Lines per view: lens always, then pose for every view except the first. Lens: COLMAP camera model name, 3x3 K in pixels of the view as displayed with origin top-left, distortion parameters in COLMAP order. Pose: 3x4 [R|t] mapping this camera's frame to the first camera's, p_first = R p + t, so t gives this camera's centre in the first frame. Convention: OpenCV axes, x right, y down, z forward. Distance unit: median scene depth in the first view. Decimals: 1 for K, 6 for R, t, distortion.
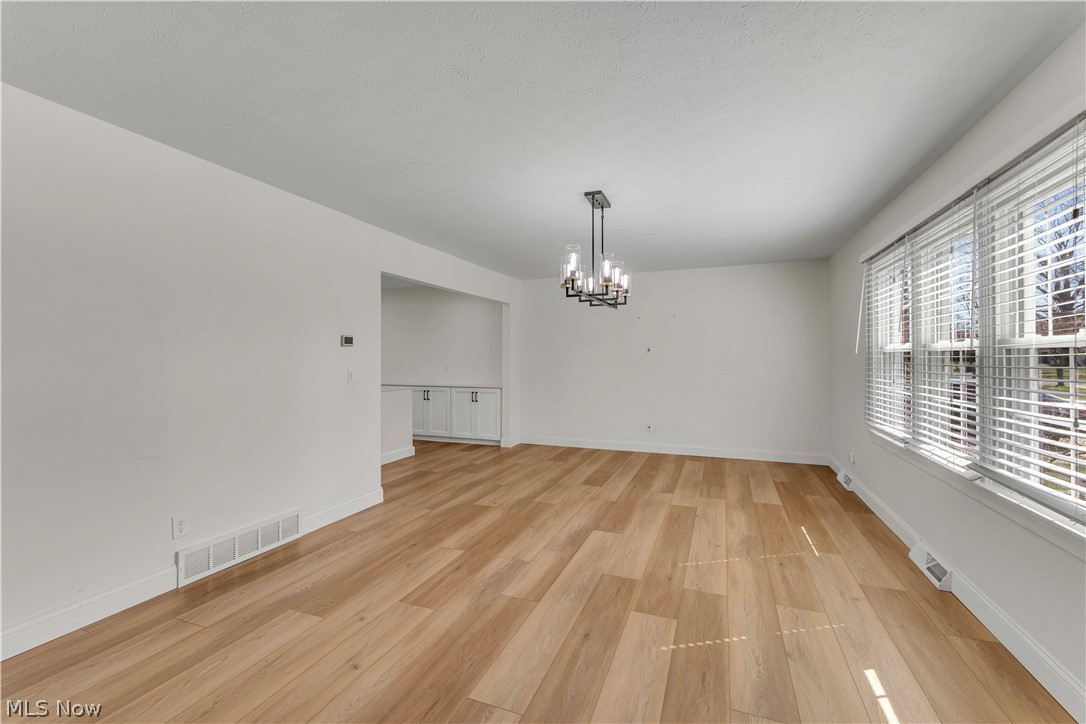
lens RADIAL K [[471.7, 0, 533.1], [0, 471.7, 357.5], [0, 0, 1]] dist [0.010046, -0.001872]
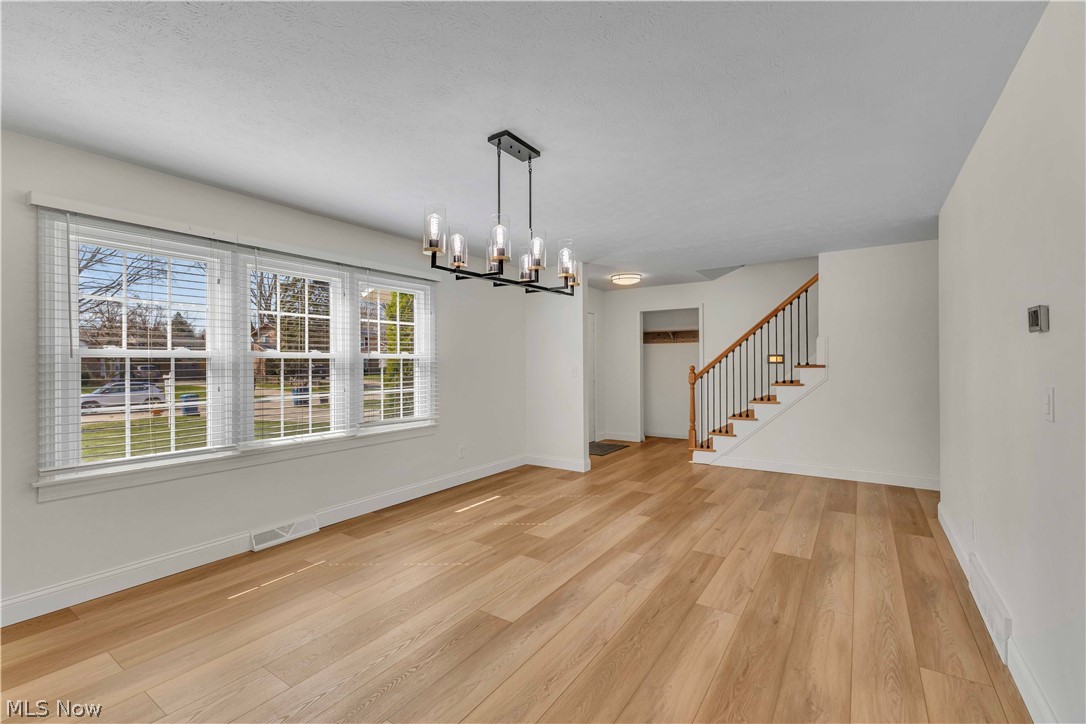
lens RADIAL K [[471.7, 0, 540.6], [0, 471.7, 360.9], [0, 0, 1]] dist [0.010046, -0.001872]
pose [[-0.978109, 0.005461, 0.208020, -0.063945], [0.004992, 0.999984, -0.002779, -0.000105], [-0.208032, -0.001680, -0.978121, 2.103356]]
